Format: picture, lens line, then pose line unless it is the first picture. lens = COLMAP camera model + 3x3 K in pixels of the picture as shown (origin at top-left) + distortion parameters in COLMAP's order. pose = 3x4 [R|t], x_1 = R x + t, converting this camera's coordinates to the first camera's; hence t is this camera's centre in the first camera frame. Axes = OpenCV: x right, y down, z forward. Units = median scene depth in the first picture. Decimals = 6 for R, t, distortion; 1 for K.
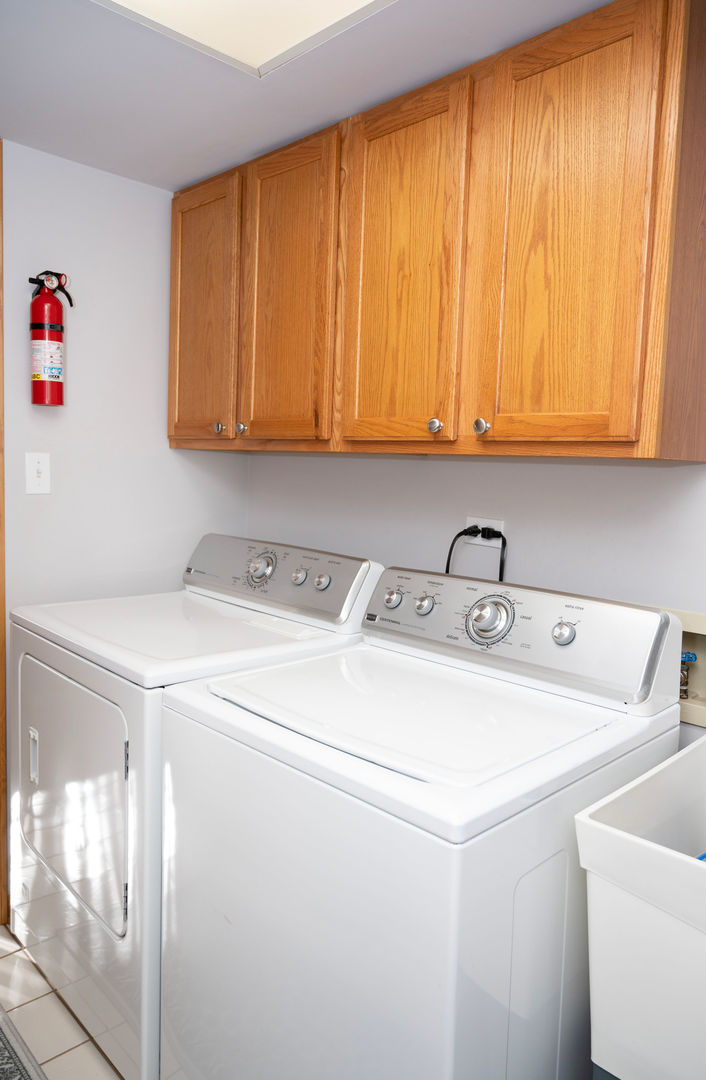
lens RADIAL K [[739.4, 0, 353.4], [0, 739.4, 536.4], [0, 0, 1]] dist [-0.006368, -0.000557]
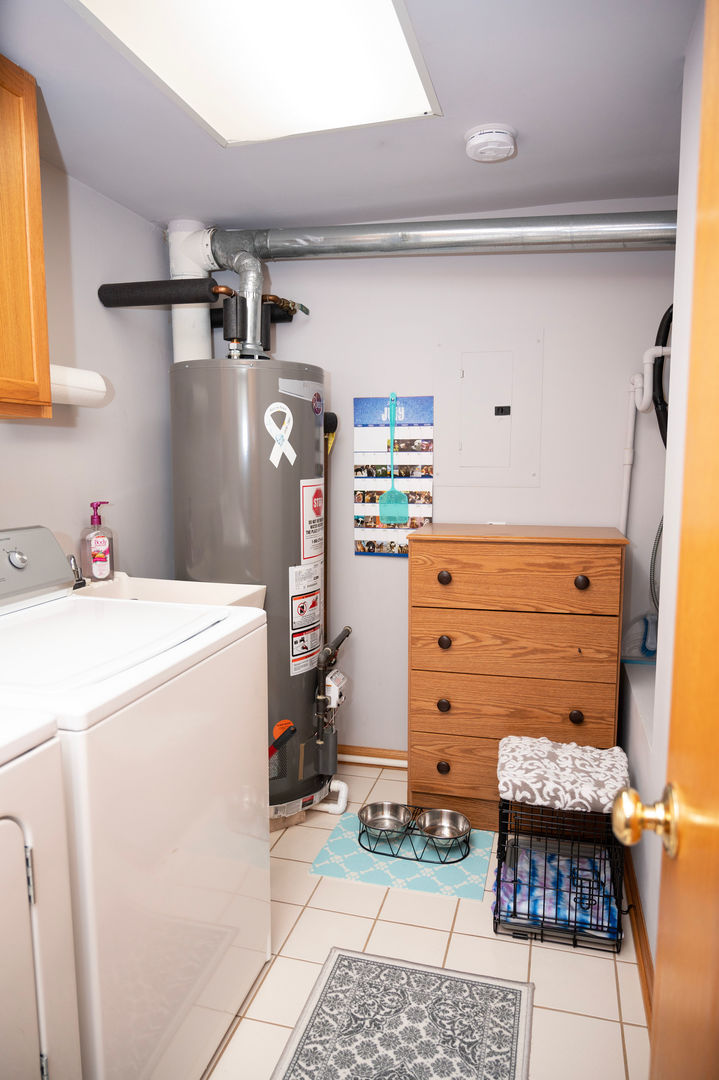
lens RADIAL K [[718.5, 0, 361.1], [0, 718.5, 542.6], [0, 0, 1]] dist [-0.009222, -0.004087]
pose [[-0.511144, -0.145900, 0.847021, -1.068278], [0.052119, 0.978412, 0.199984, -0.110213], [-0.857913, 0.146367, -0.492506, 1.136539]]
